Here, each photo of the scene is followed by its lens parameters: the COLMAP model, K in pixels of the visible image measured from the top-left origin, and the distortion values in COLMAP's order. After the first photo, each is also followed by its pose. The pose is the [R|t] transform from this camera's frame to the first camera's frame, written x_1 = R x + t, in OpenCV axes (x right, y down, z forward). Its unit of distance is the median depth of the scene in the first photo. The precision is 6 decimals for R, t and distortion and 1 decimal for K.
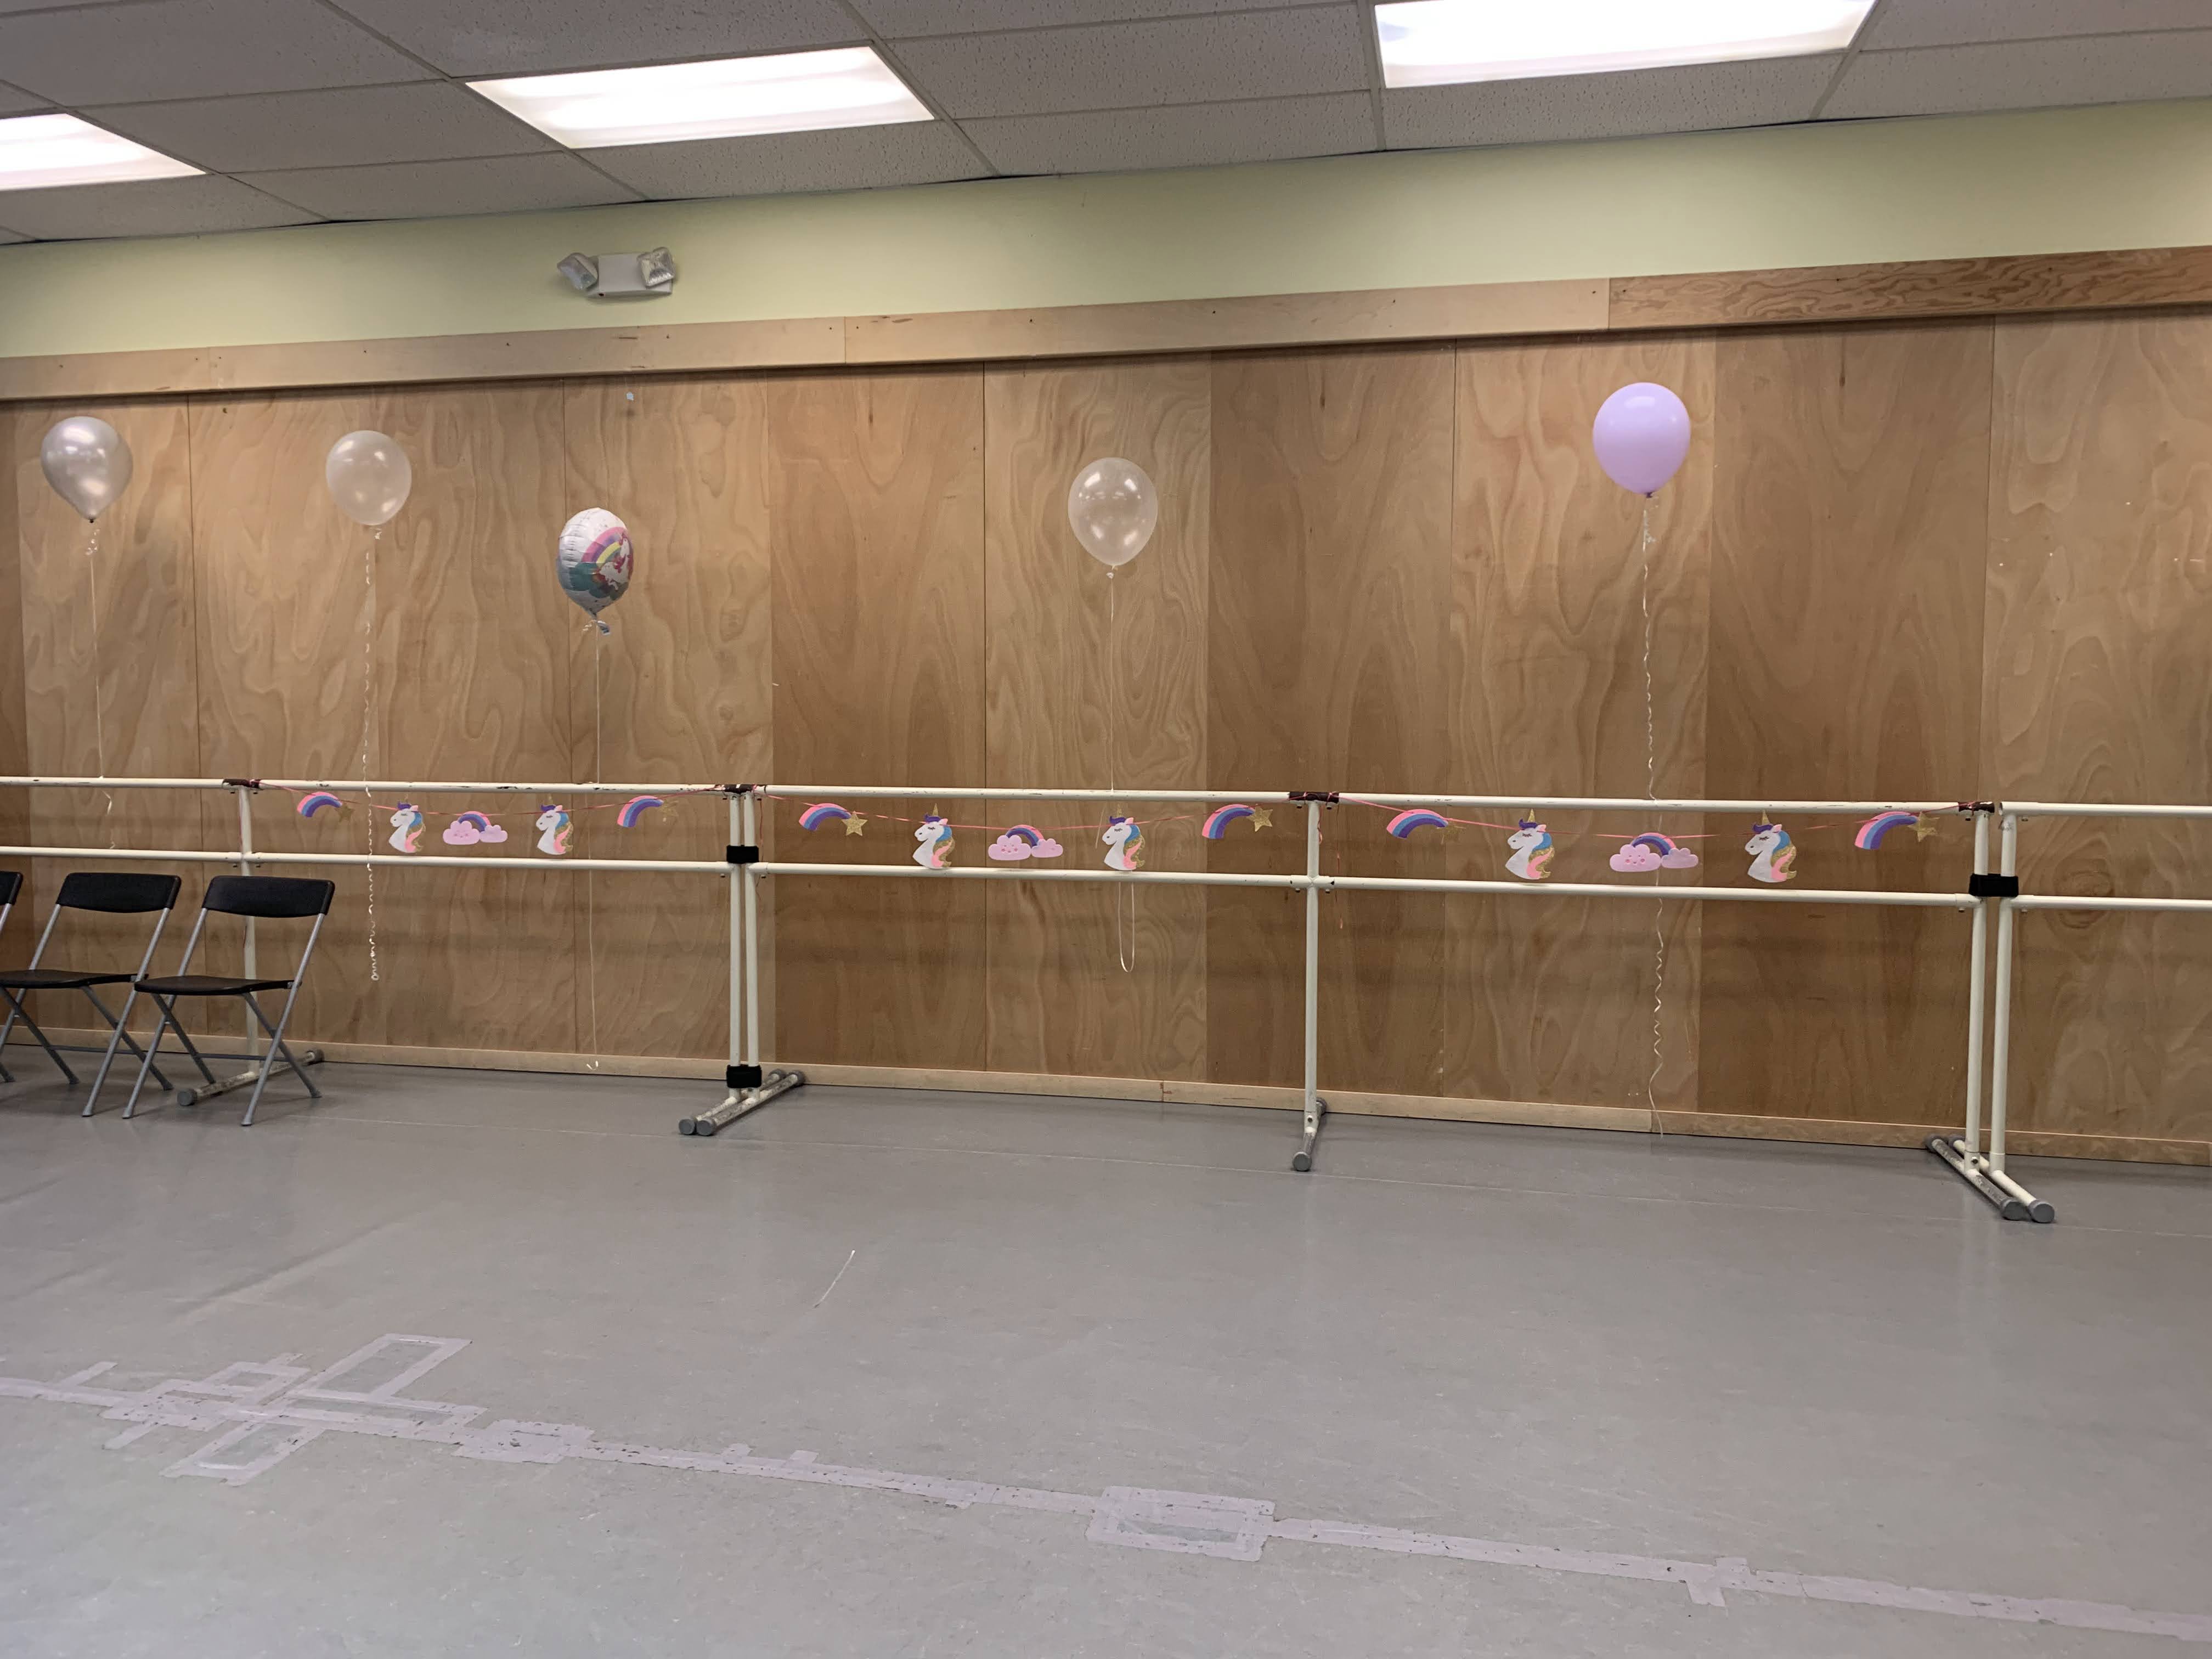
lens RADIAL K [[1689.4, 0, 1102.0], [0, 1689.4, 822.2], [0, 0, 1]] dist [0.049589, -0.055825]
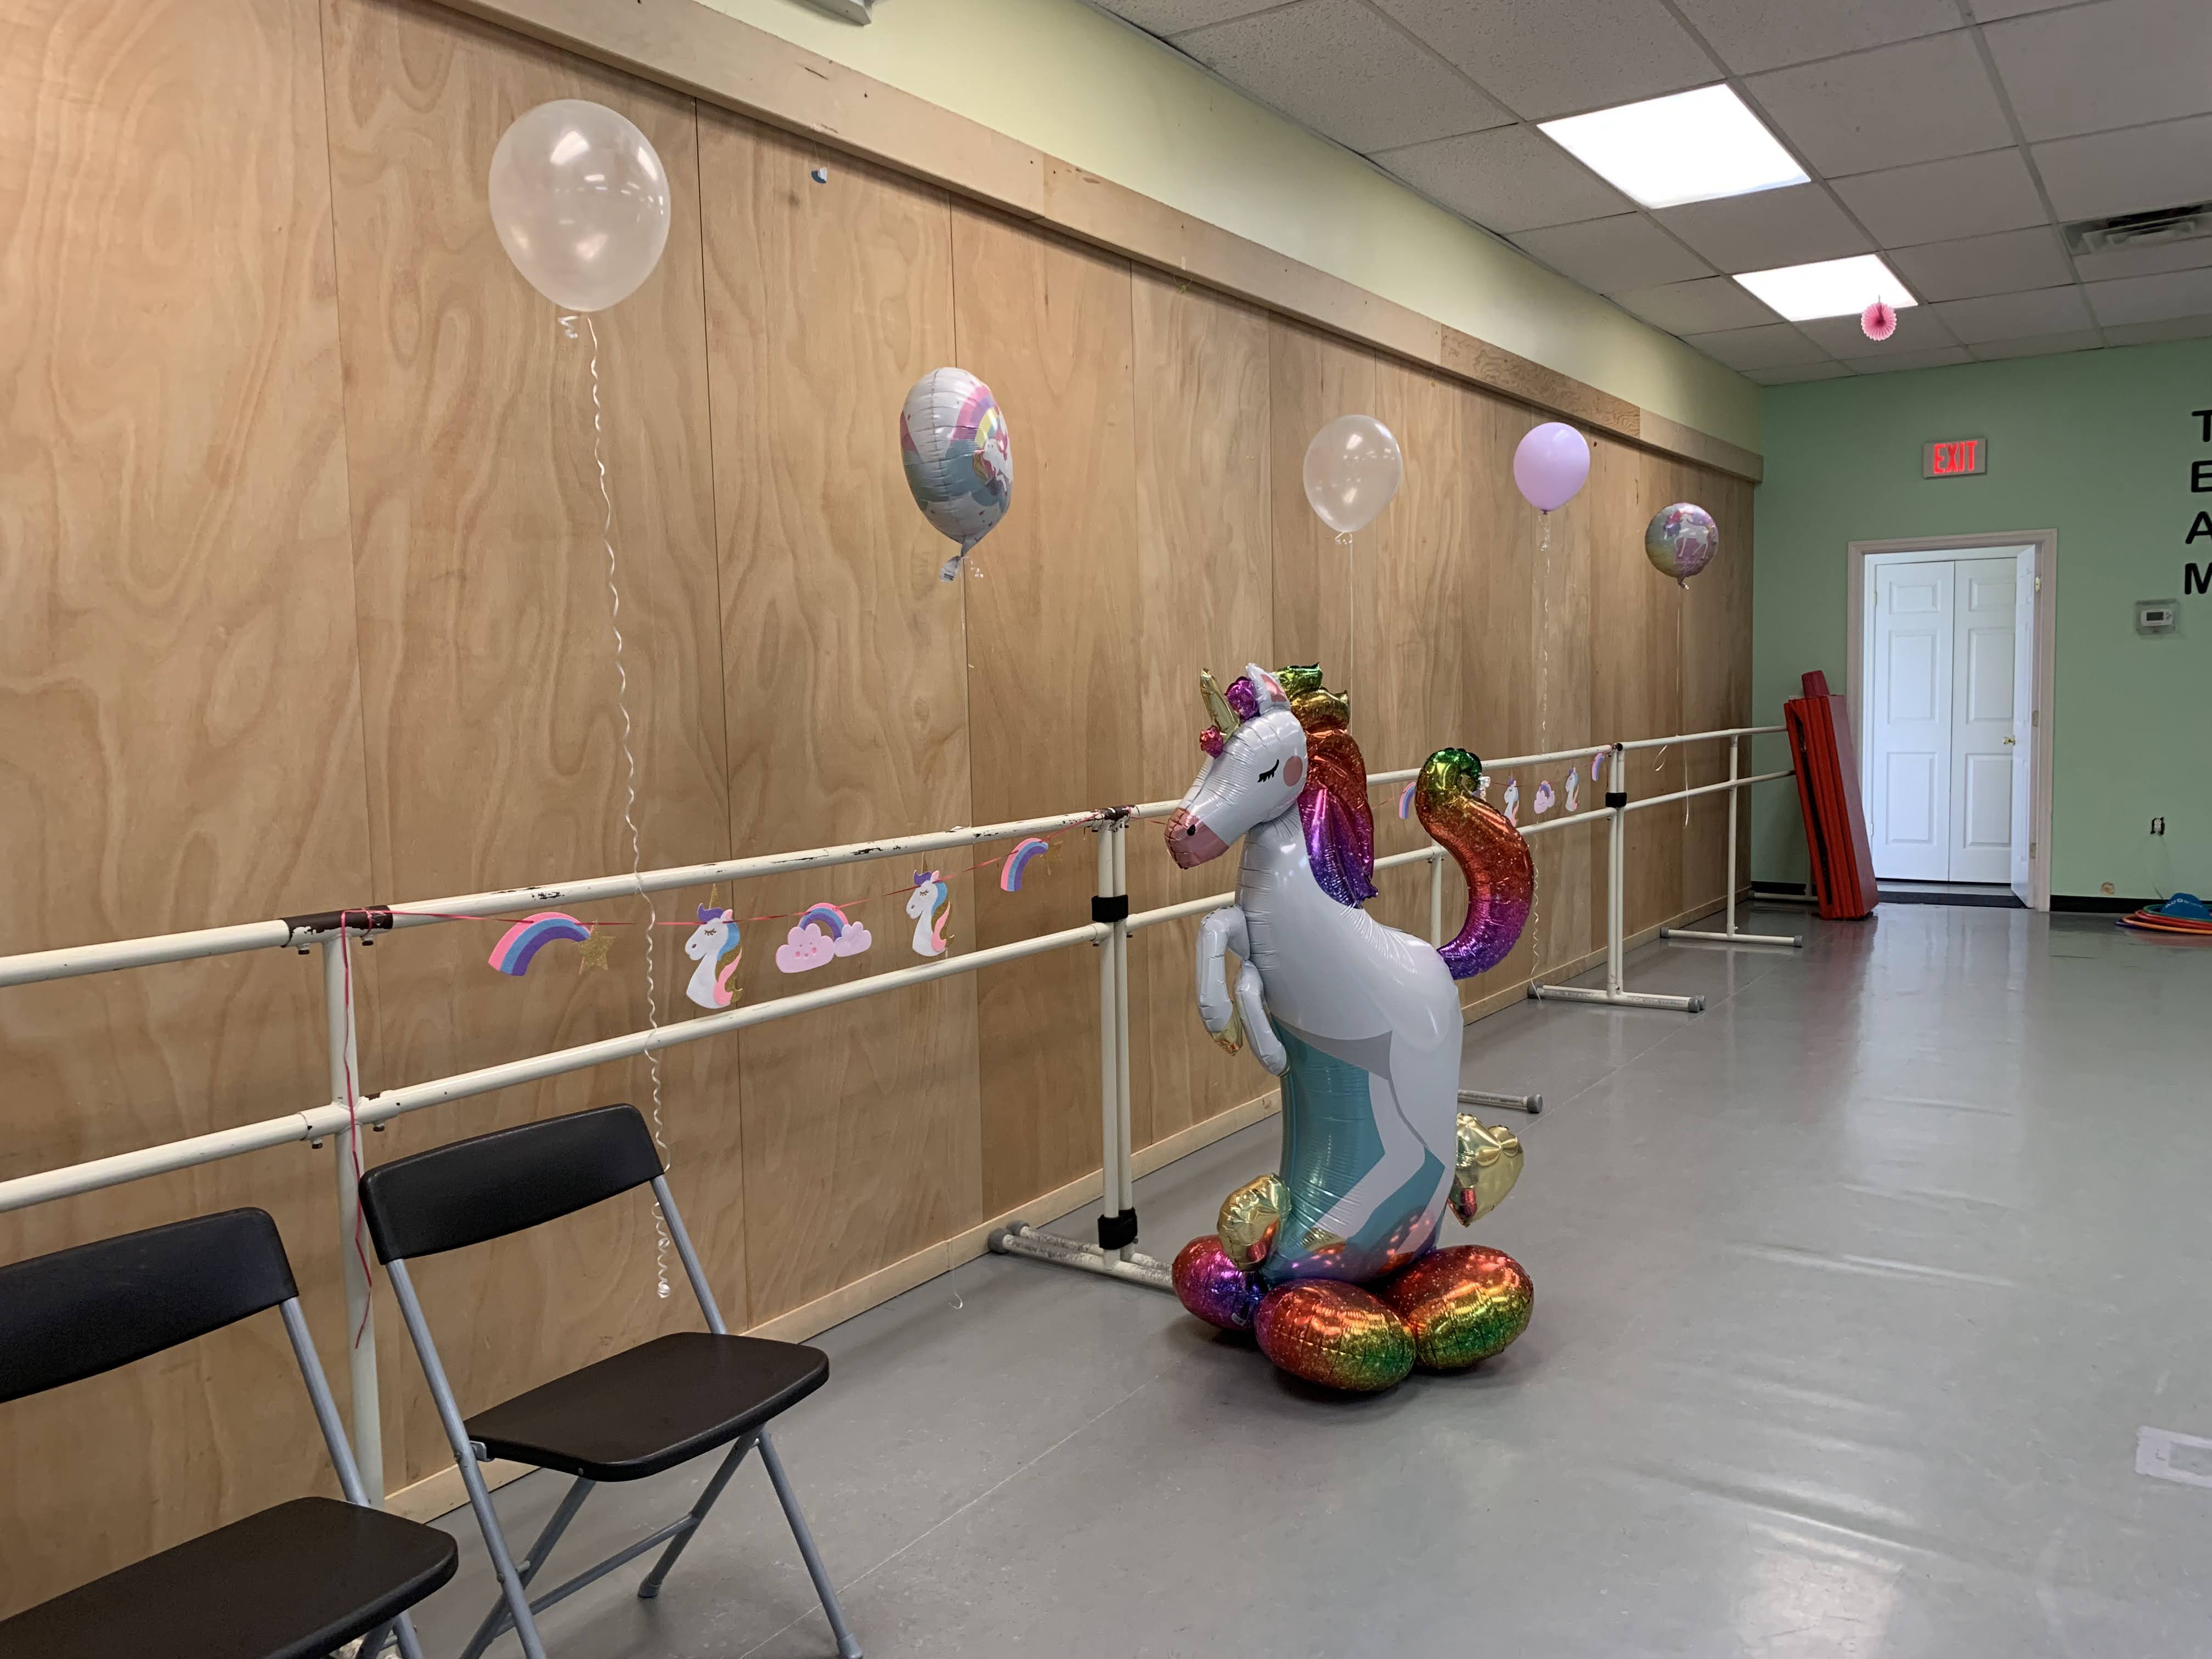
lens RADIAL K [[1689.4, 0, 1098.3], [0, 1689.4, 817.6], [0, 0, 1]] dist [0.049589, -0.055825]
pose [[0.360797, -0.080836, 0.929135, -0.800095], [0.090564, 0.994565, 0.051361, -0.050570], [-0.928237, 0.065615, 0.366157, 0.704461]]
